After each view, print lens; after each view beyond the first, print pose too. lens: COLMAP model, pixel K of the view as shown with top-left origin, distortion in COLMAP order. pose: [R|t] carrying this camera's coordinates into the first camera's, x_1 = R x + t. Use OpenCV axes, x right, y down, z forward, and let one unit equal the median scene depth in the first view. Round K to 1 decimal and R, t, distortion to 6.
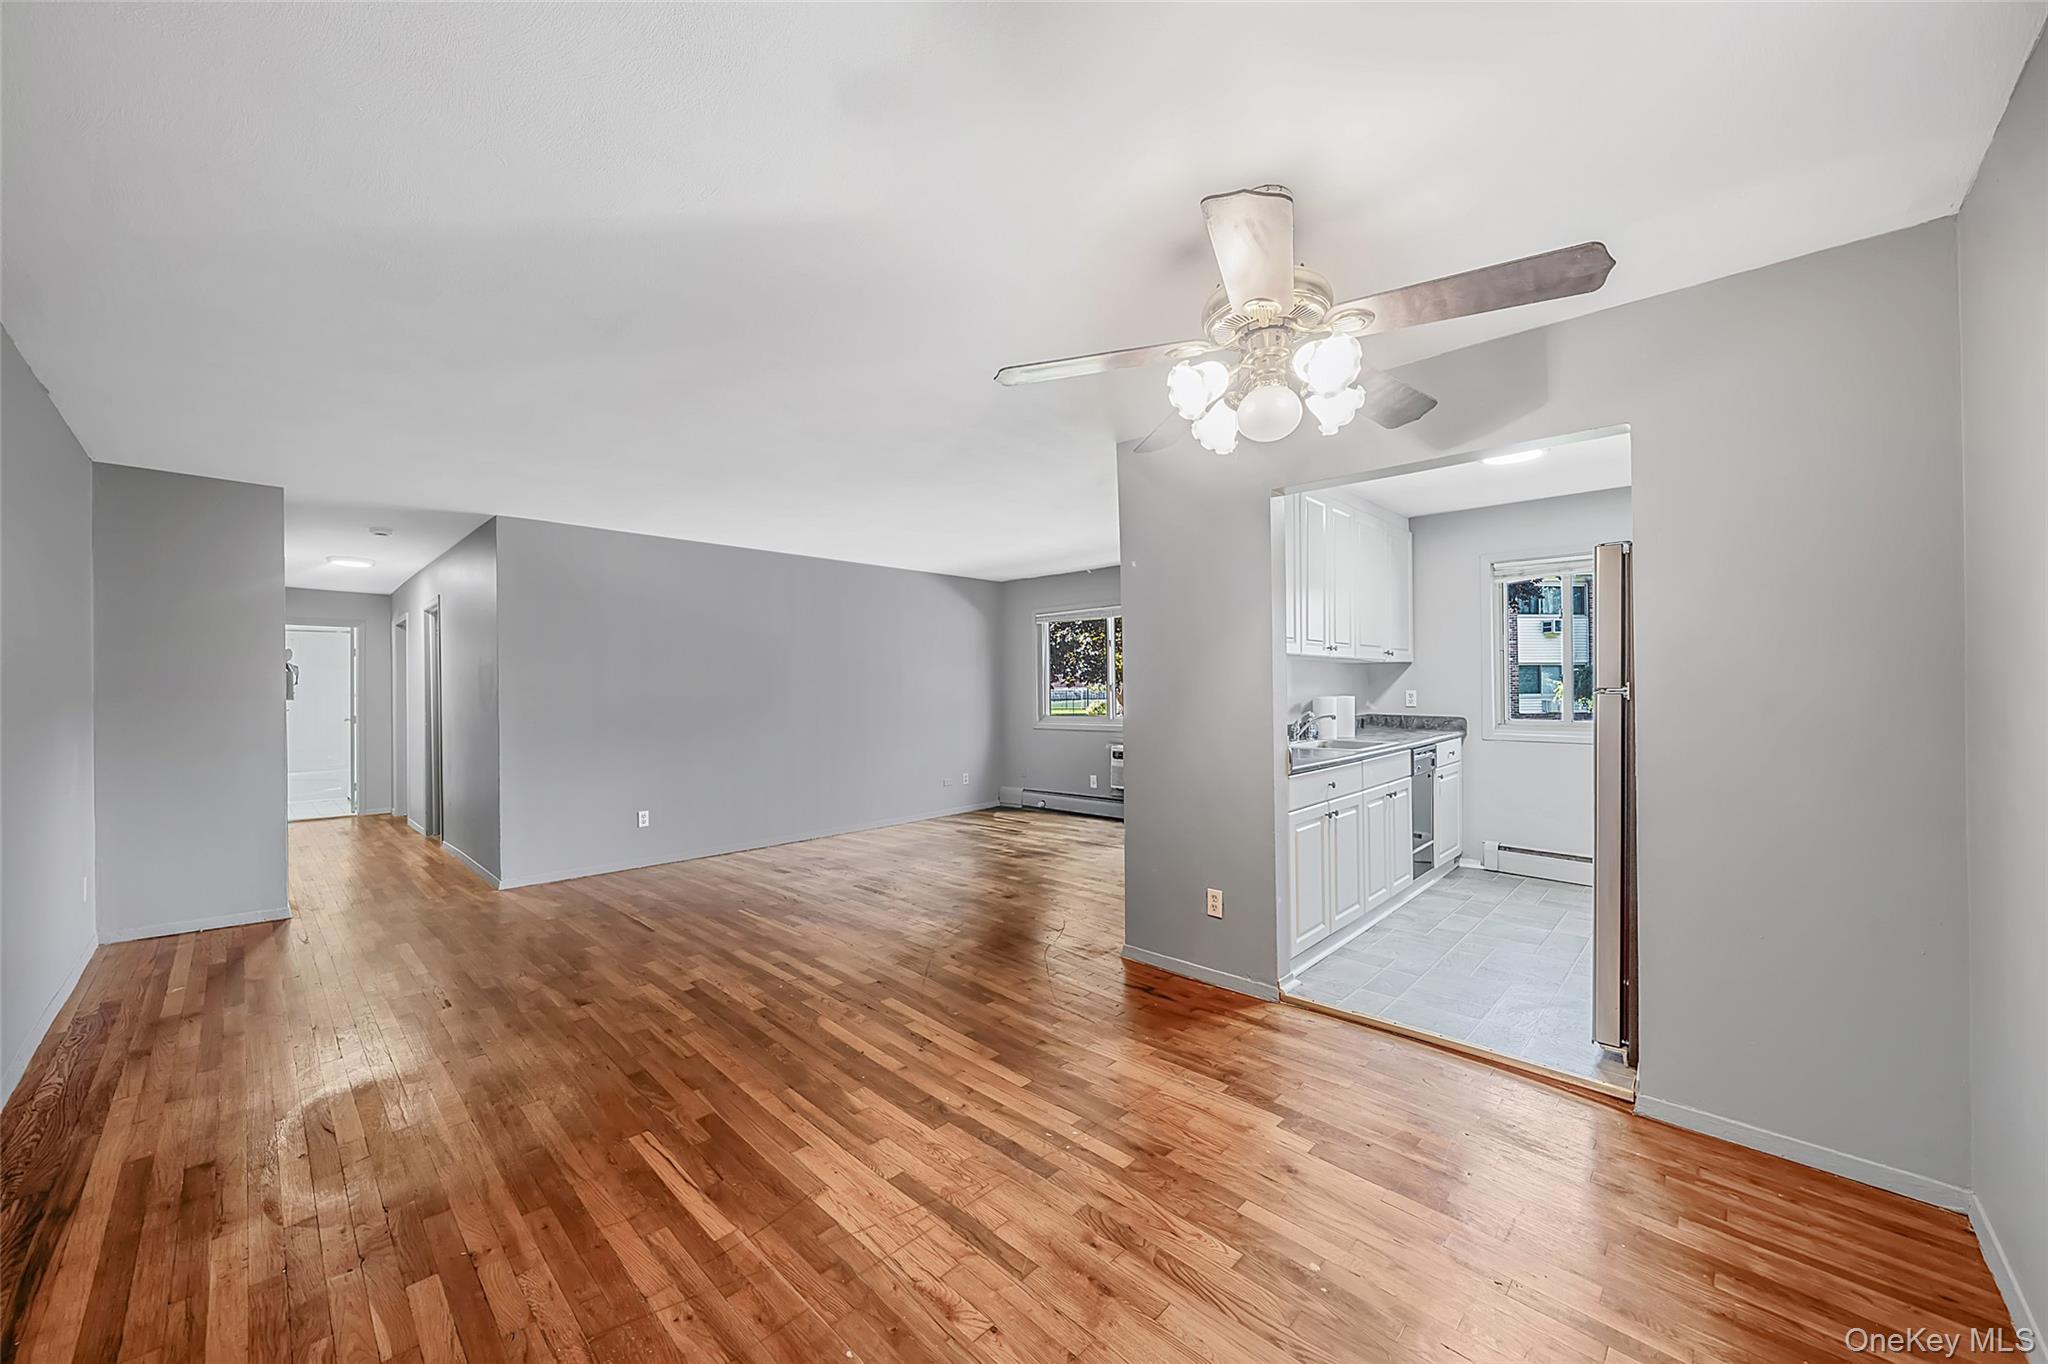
lens RADIAL K [[752.6, 0, 1021.2], [0, 752.6, 683.2], [0, 0, 1]] dist [-0.001161, 0.000049]
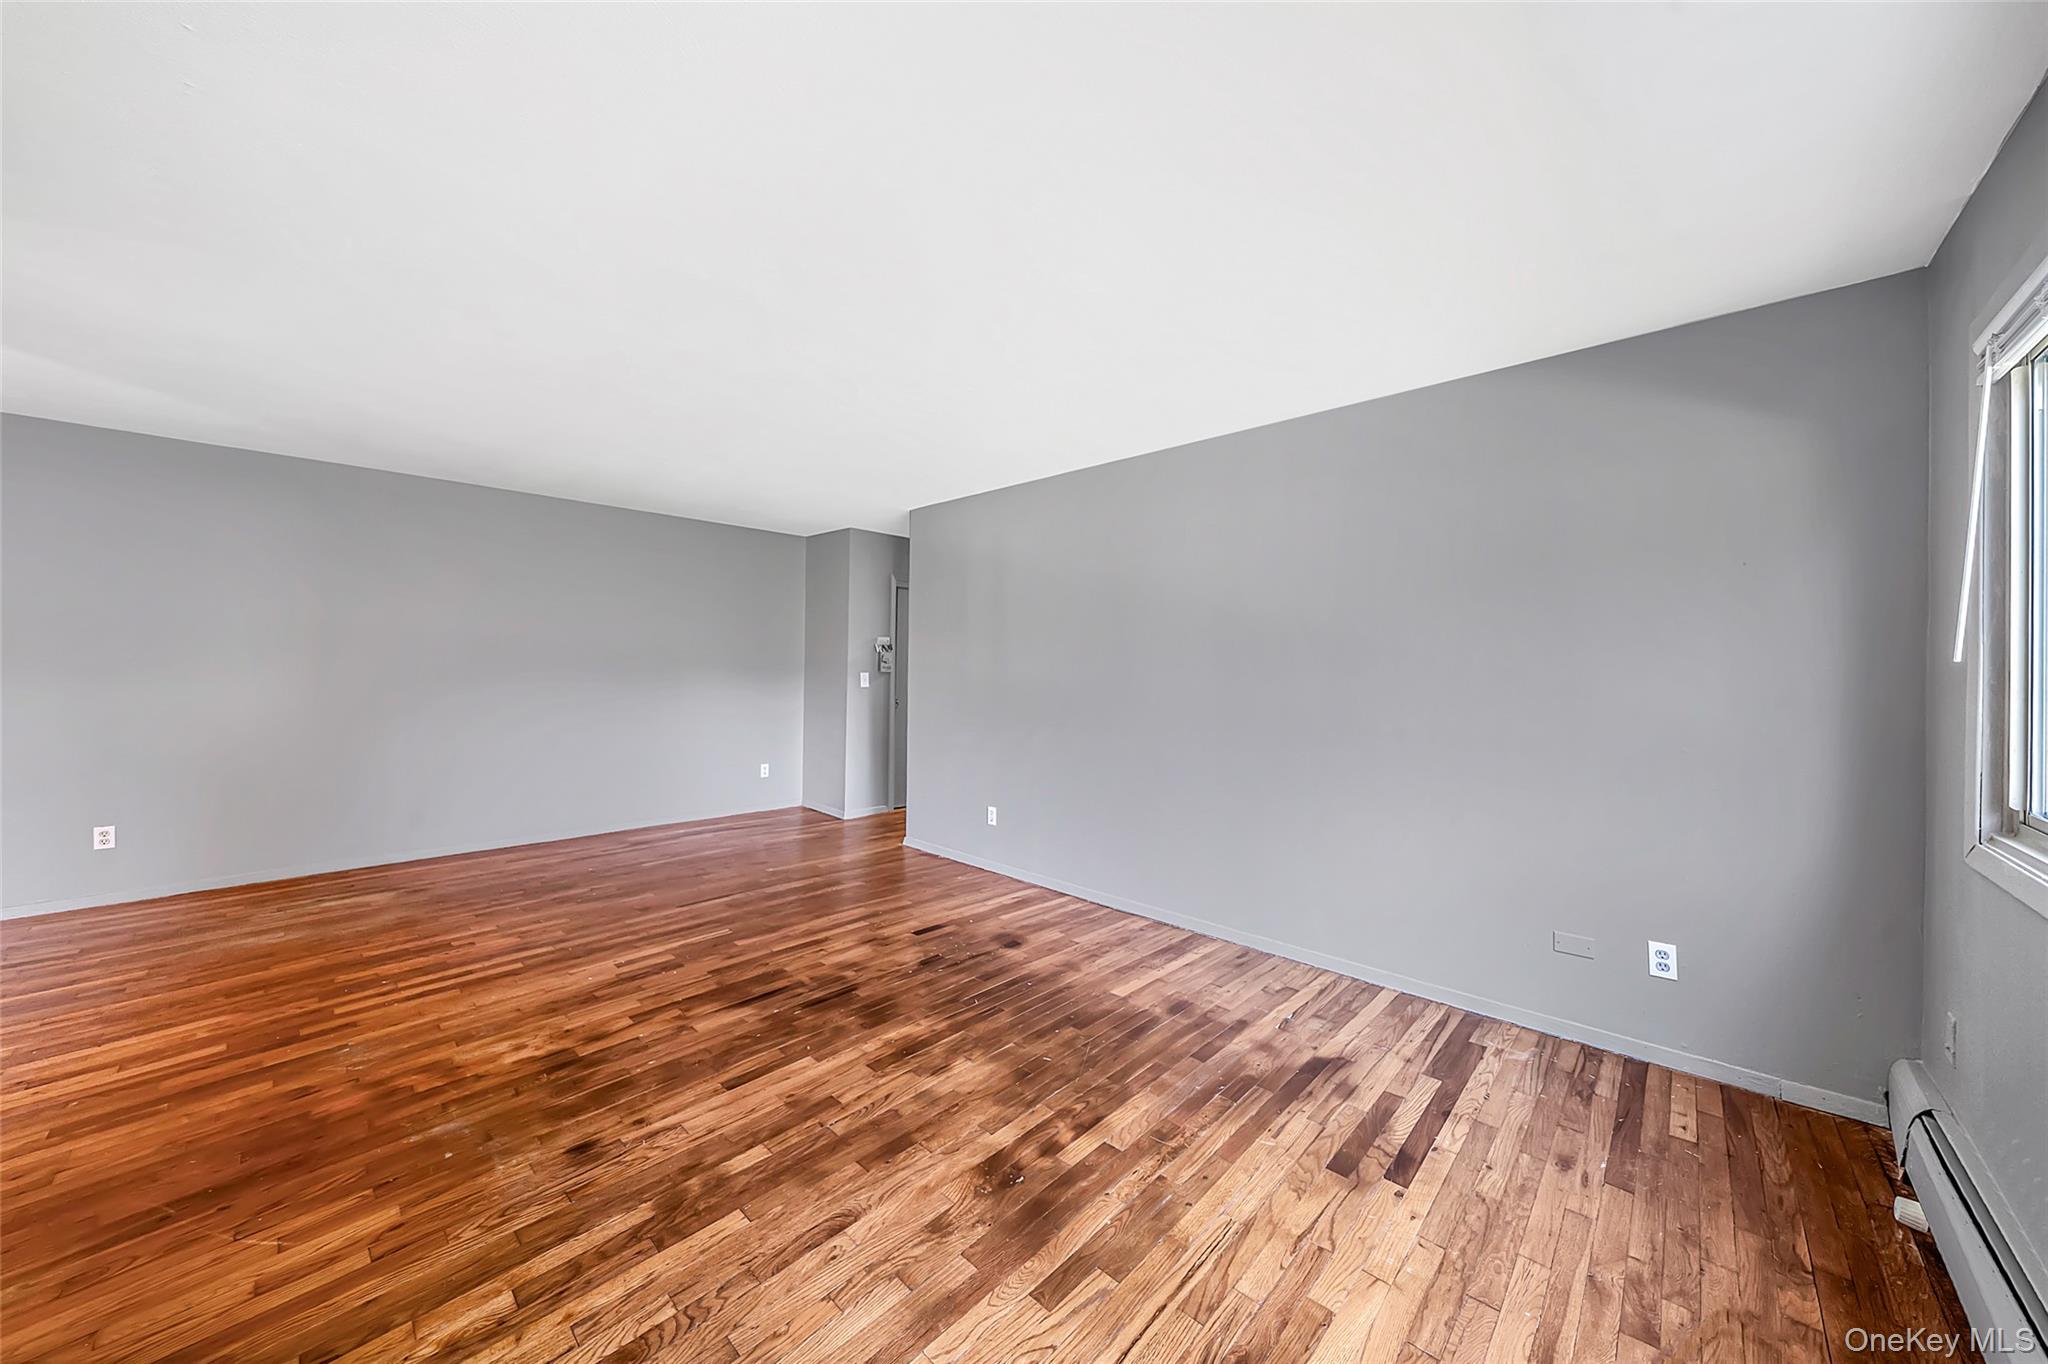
lens RADIAL K [[708.6, 0, 1018.2], [0, 708.6, 686.9], [0, 0, 1]] dist [-0.002280, -0.000262]
pose [[-0.003201, 0.033183, -0.999444, 0.641634], [-0.003346, 0.999443, 0.033193, 0.006975], [0.999989, 0.003450, -0.003088, 2.114994]]
